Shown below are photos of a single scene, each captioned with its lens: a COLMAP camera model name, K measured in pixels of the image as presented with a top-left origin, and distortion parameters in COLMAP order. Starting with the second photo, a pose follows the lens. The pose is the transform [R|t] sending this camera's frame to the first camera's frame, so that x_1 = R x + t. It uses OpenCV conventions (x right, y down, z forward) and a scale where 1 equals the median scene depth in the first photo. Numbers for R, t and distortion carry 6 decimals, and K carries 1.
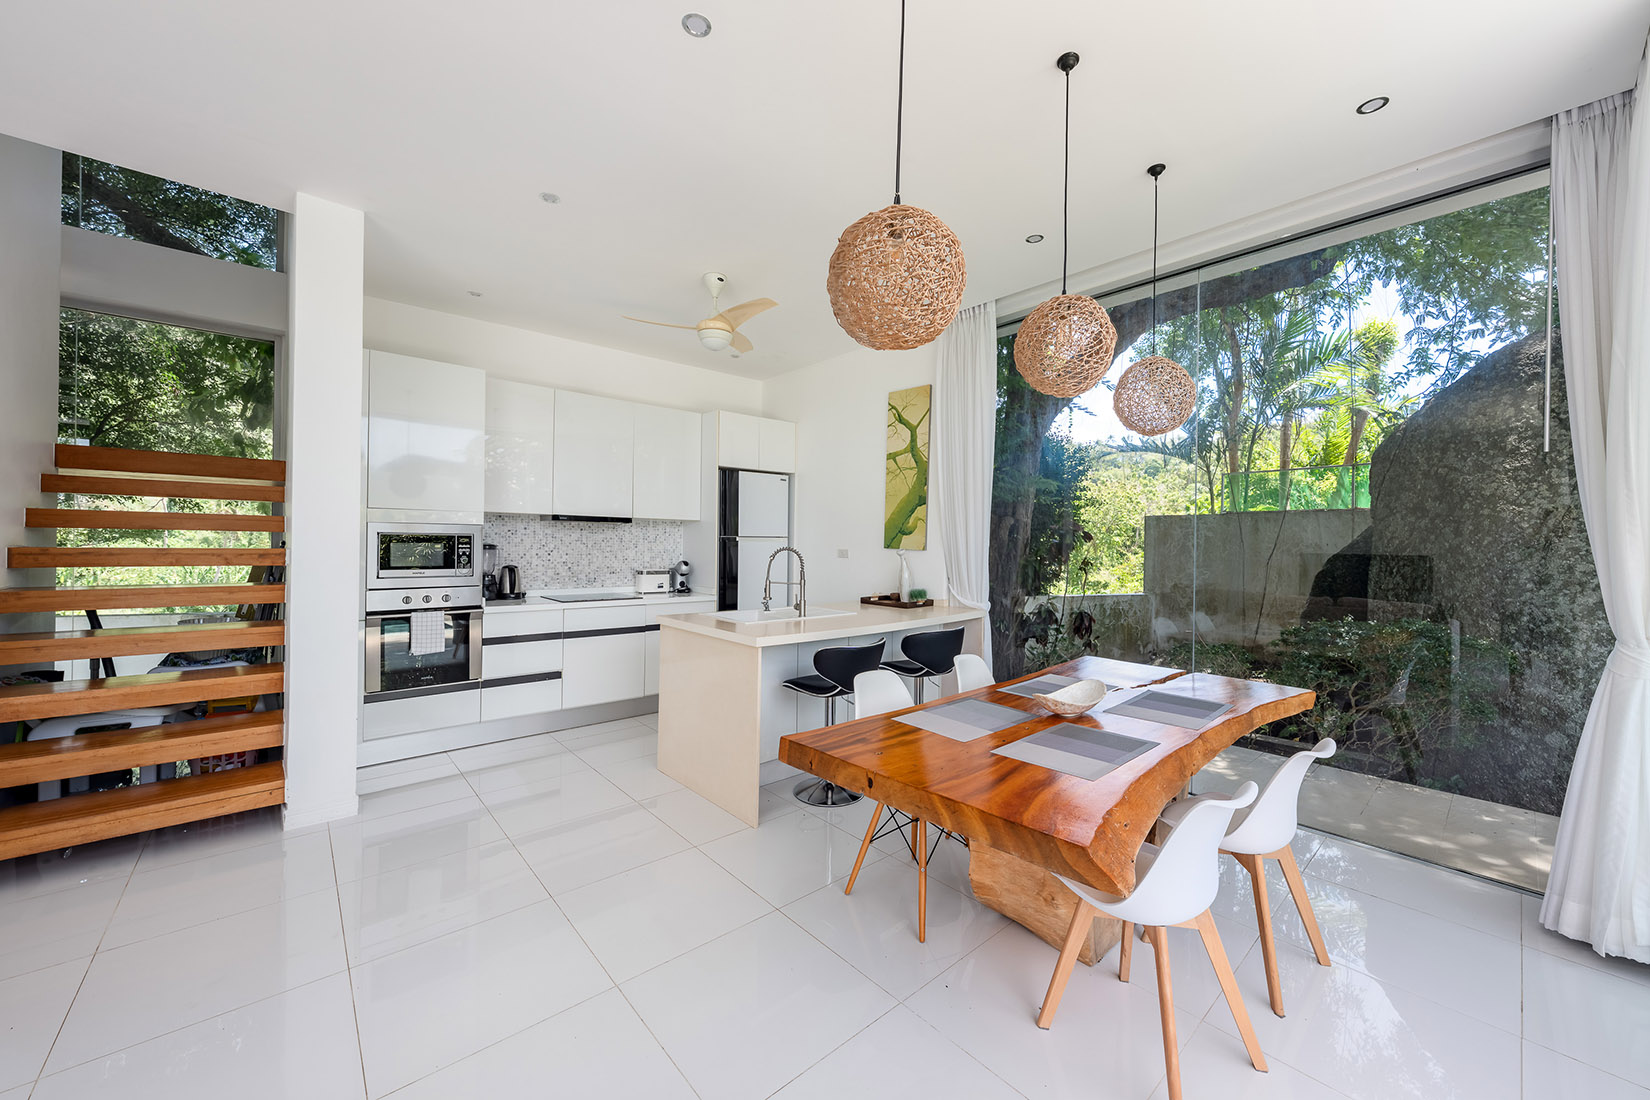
lens RADIAL K [[618.8, 0, 825.3], [0, 618.8, 542.3], [0, 0, 1]] dist [-0.002450, -0.000051]
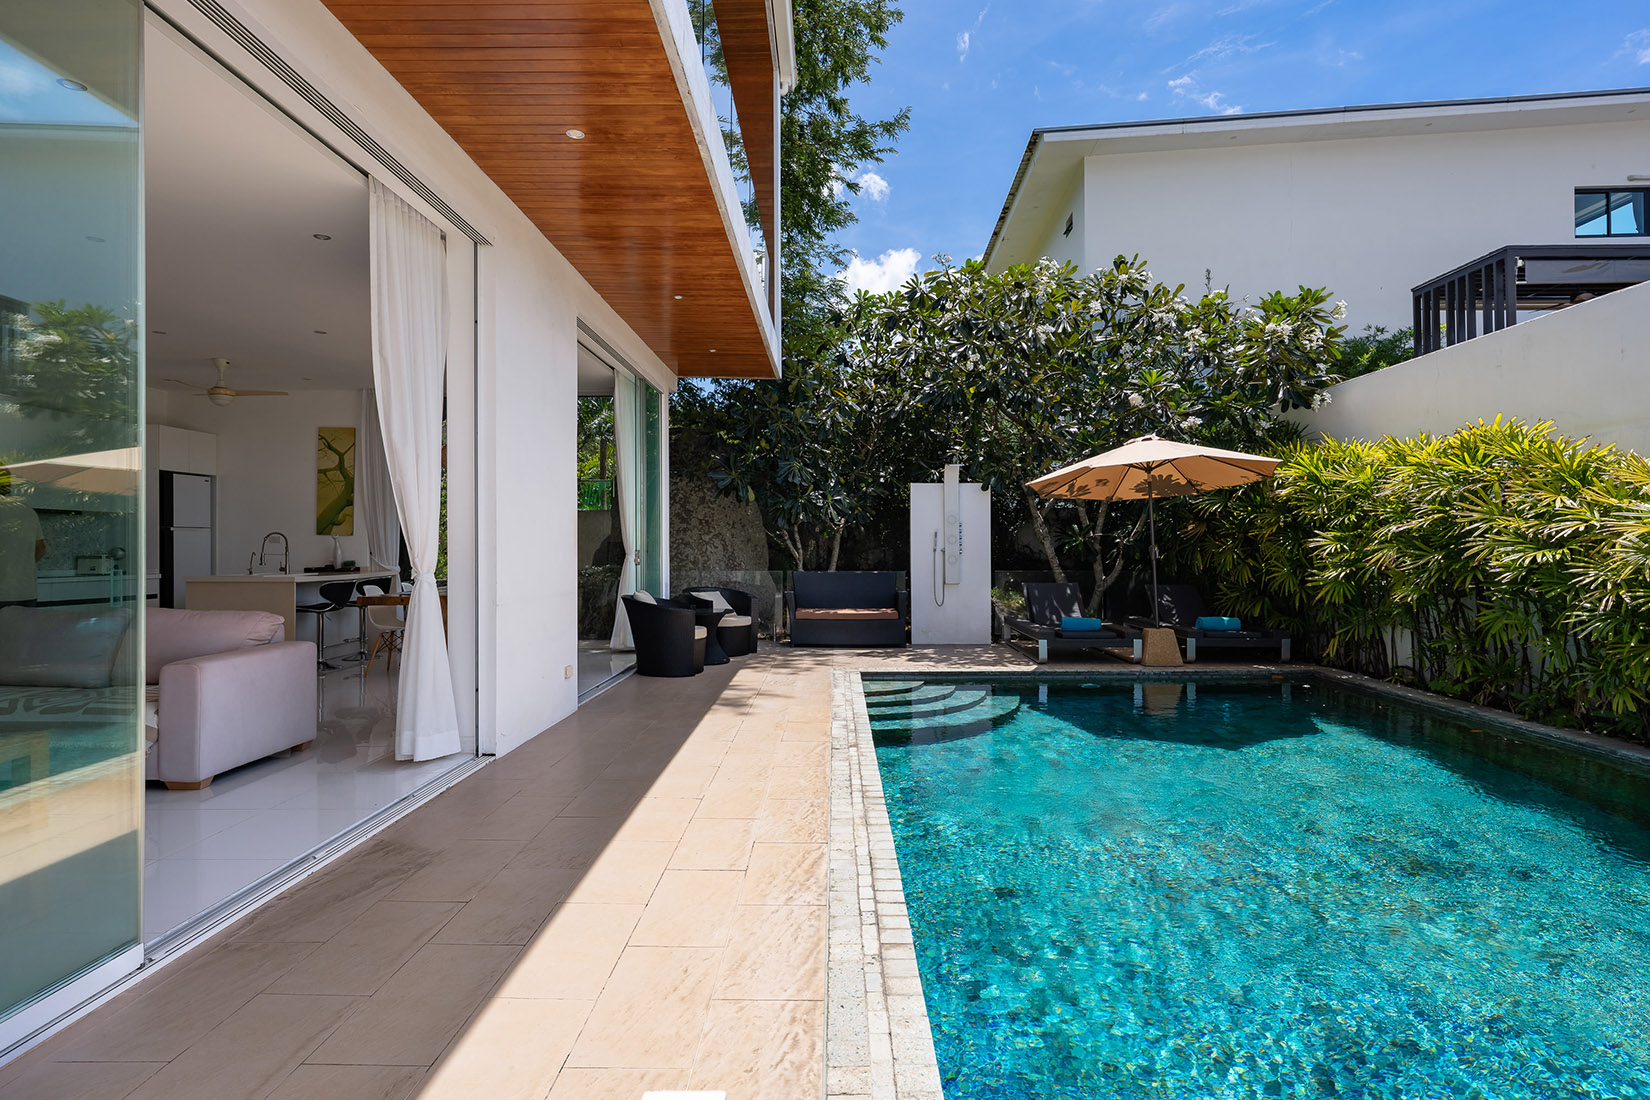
lens RADIAL K [[869.1, 0, 818.1], [0, 869.1, 552.7], [0, 0, 1]] dist [-0.001608, -0.000223]
pose [[0.664282, -0.015601, 0.747319, -0.663833], [0.013382, 0.999870, 0.008979, 0.050557], [-0.747362, 0.004036, 0.664404, -1.257583]]
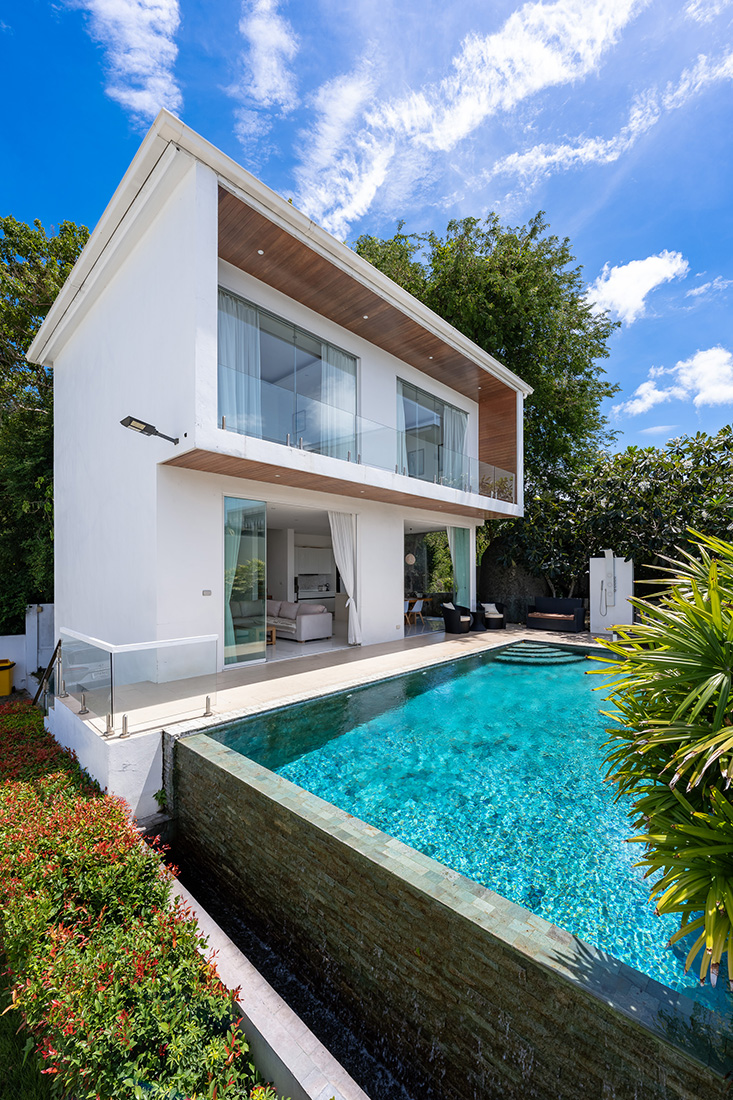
lens RADIAL K [[452.6, 0, 363.8], [0, 452.6, 561.8], [0, 0, 1]] dist [-0.003777, -0.000015]
pose [[0.996679, -0.011298, 0.080643, -0.300688], [0.013312, 0.999612, -0.024471, -0.038638], [-0.080335, 0.025464, 0.996443, -2.389760]]
